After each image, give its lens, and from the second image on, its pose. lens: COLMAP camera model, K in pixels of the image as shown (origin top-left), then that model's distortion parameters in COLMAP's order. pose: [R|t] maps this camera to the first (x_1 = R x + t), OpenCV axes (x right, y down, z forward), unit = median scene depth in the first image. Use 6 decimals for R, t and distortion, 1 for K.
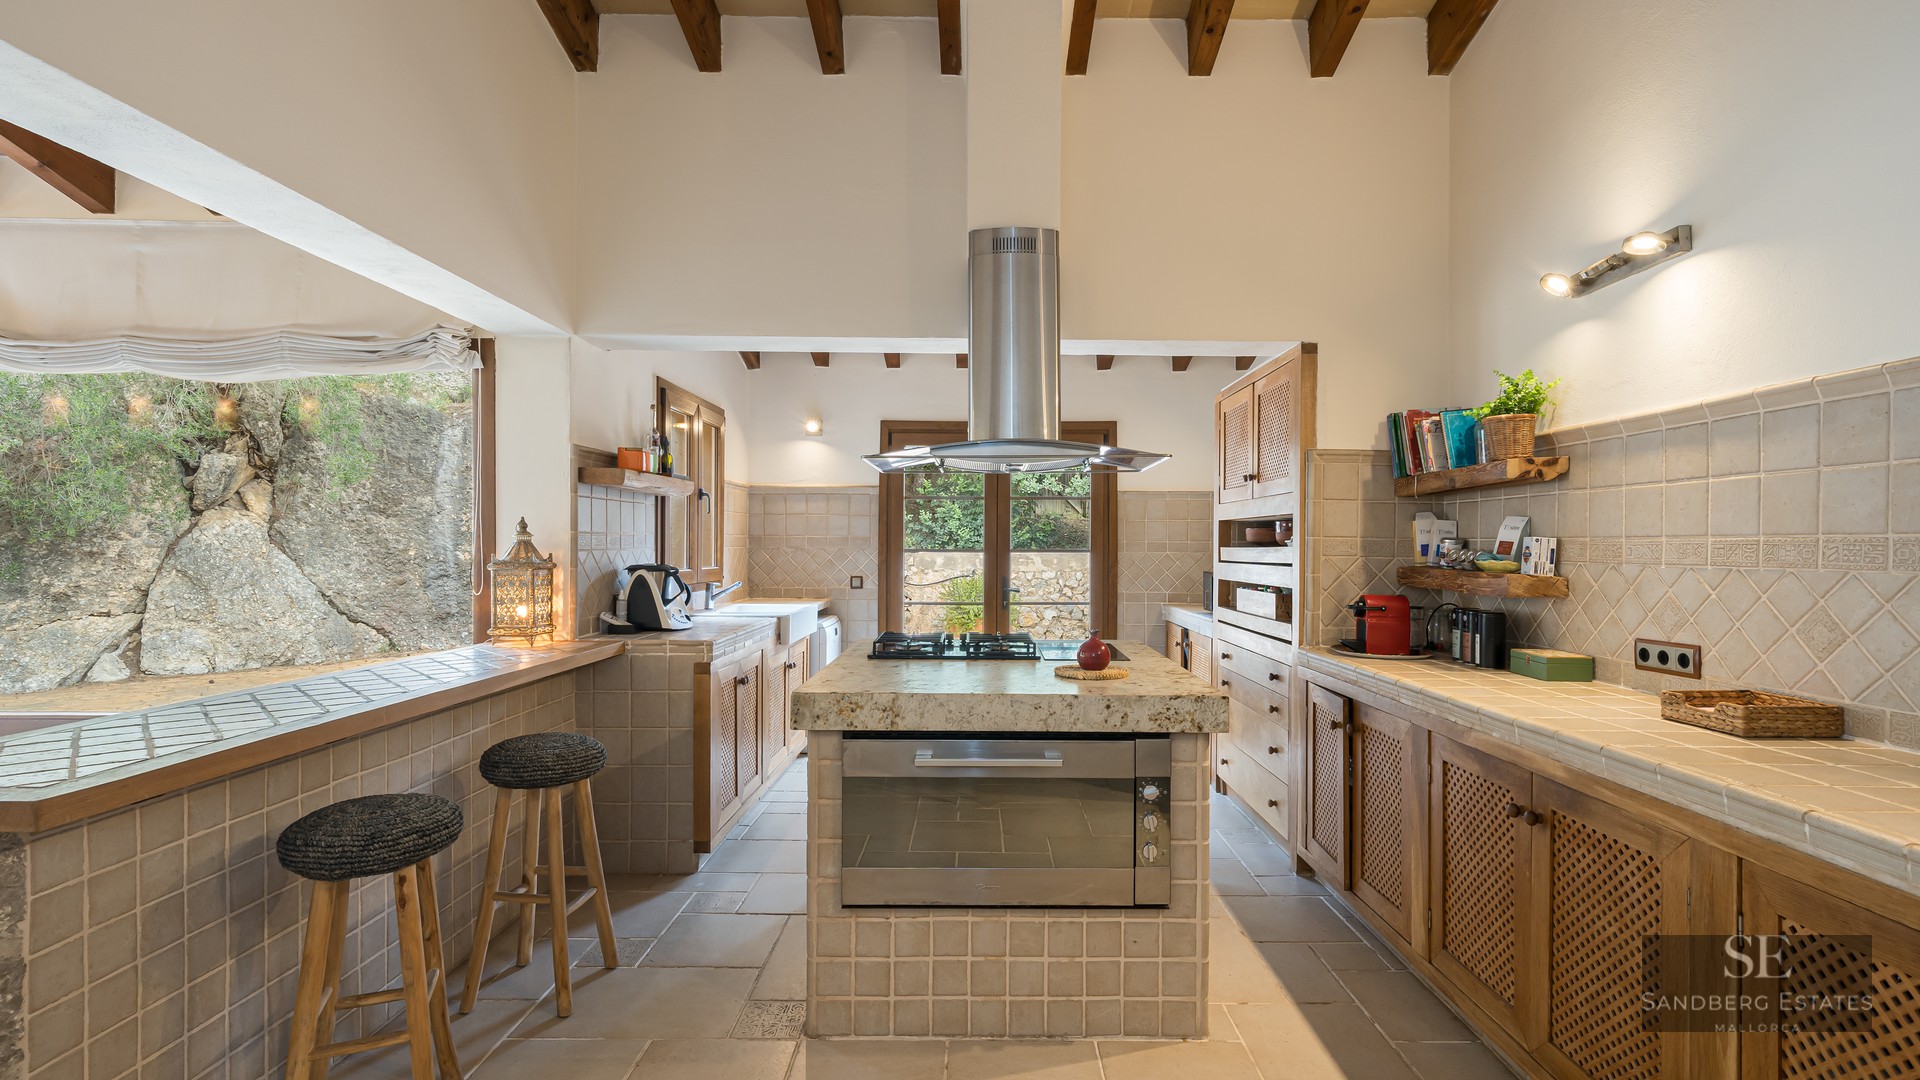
lens RADIAL K [[888.5, 0, 960.0], [0, 888.5, 540.0], [0, 0, 1]] dist [0.002642, 0.000202]
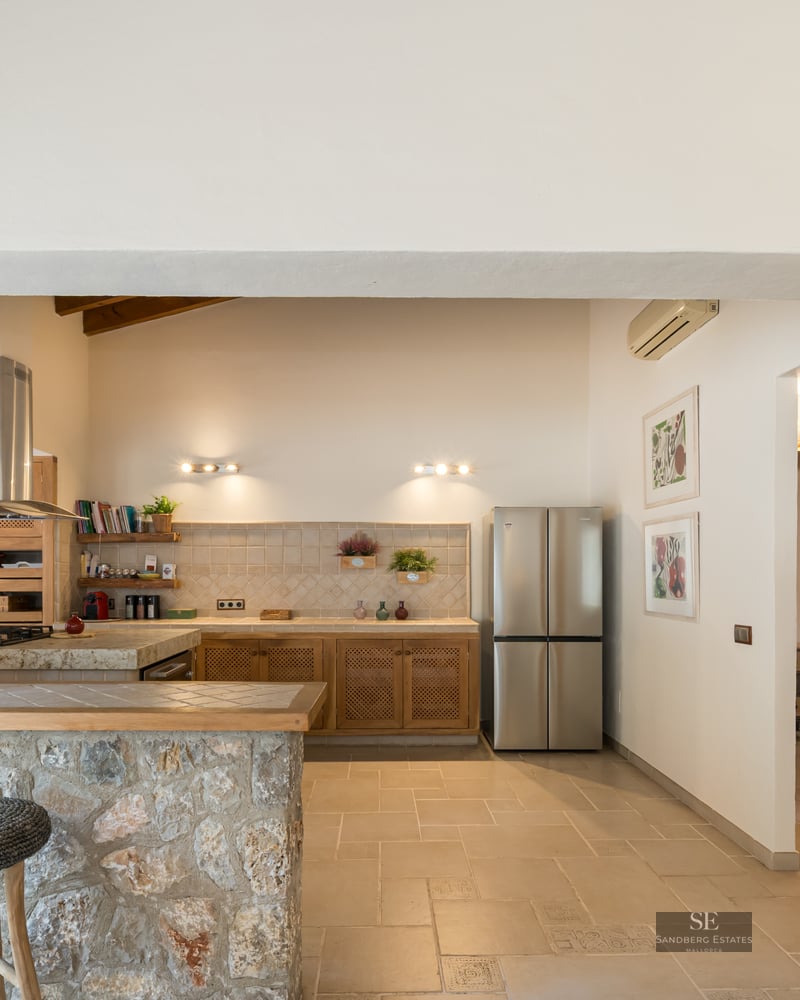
lens RADIAL K [[699.5, 0, 398.6], [0, 699.5, 566.9], [0, 0, 1]] dist [0.001017, -0.002014]
pose [[-0.031281, 0.000873, 0.999510, -1.469939], [-0.007516, 0.999971, -0.001109, 0.002254], [-0.999482, -0.007547, -0.031274, 0.464454]]
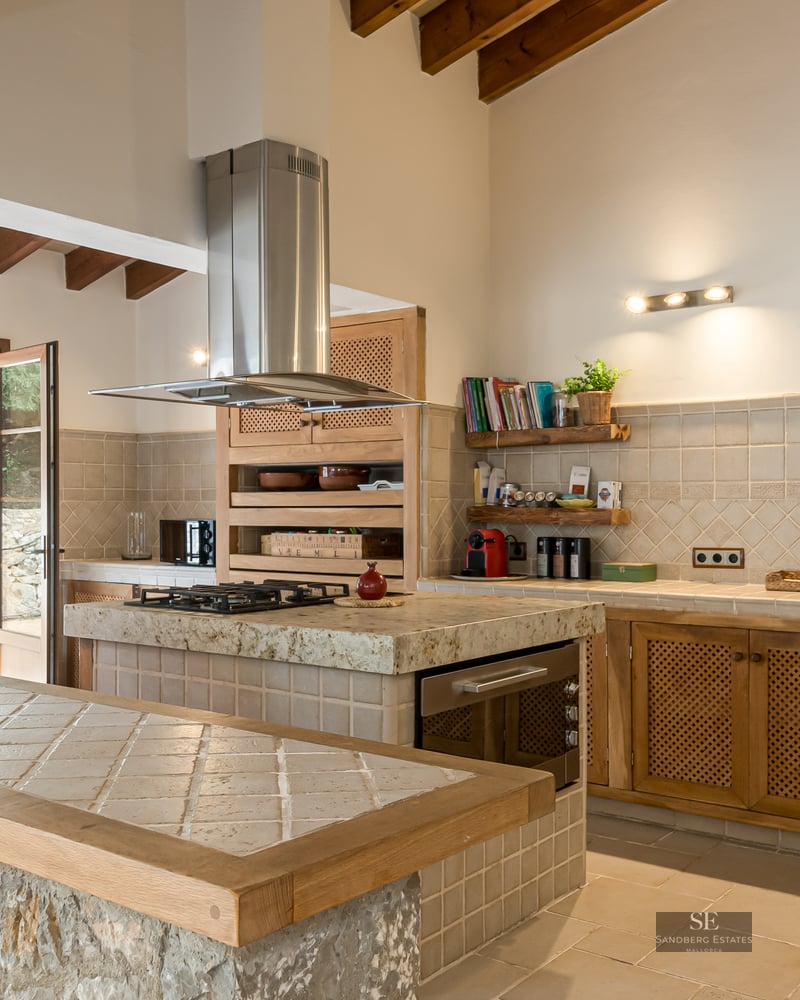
lens RADIAL K [[1095.8, 0, 400.0], [0, 1095.8, 500.0], [0, 0, 1]] dist [0.002590, 0.000177]
pose [[0.593554, -0.001627, 0.804793, -1.009059], [-0.001501, 0.999994, 0.003129, 0.022479], [-0.804793, -0.003065, 0.593548, 0.278730]]
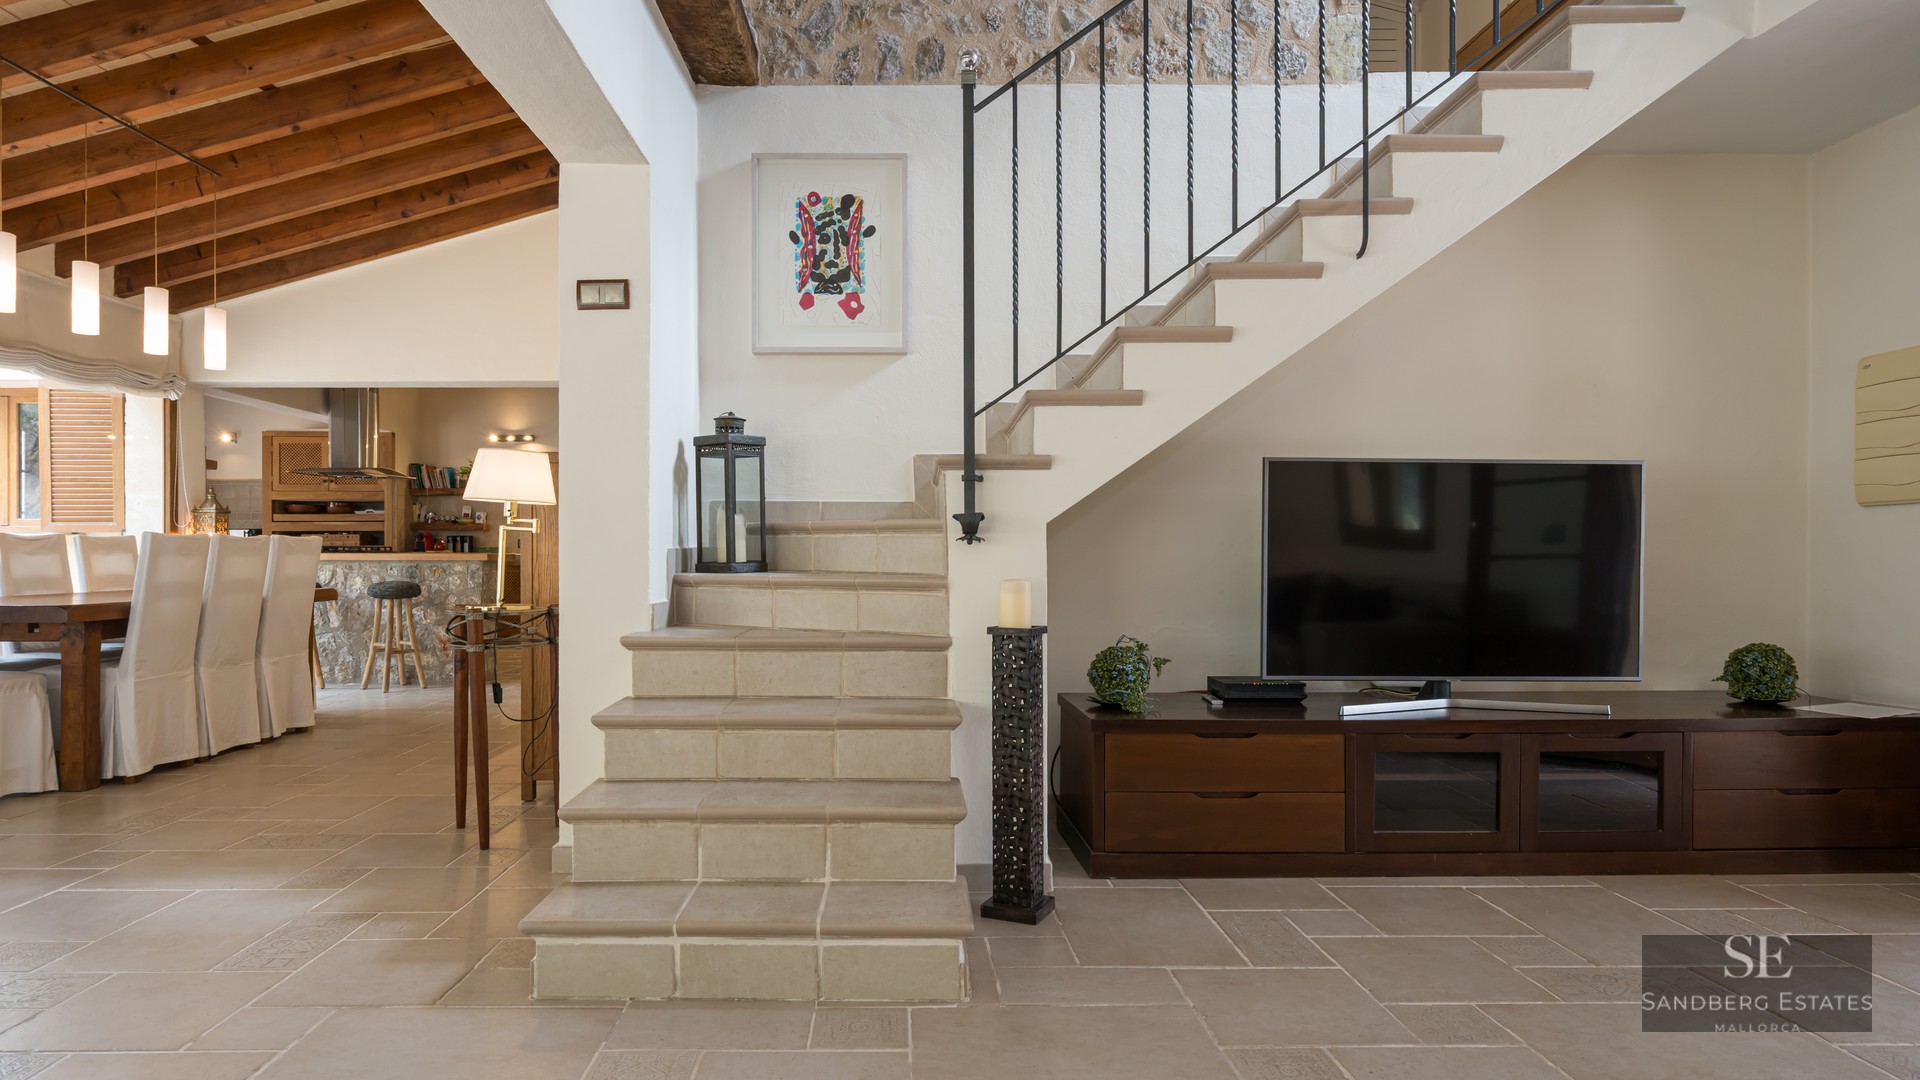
lens RADIAL K [[1183.6, 0, 960.0], [0, 1183.6, 540.0], [0, 0, 1]] dist [0.002286, 0.000765]
pose [[-0.020908, 0.007761, 0.999751, -4.095740], [-0.005105, 0.999956, -0.007869, 0.136922], [-0.999768, -0.005268, -0.020868, -0.726493]]
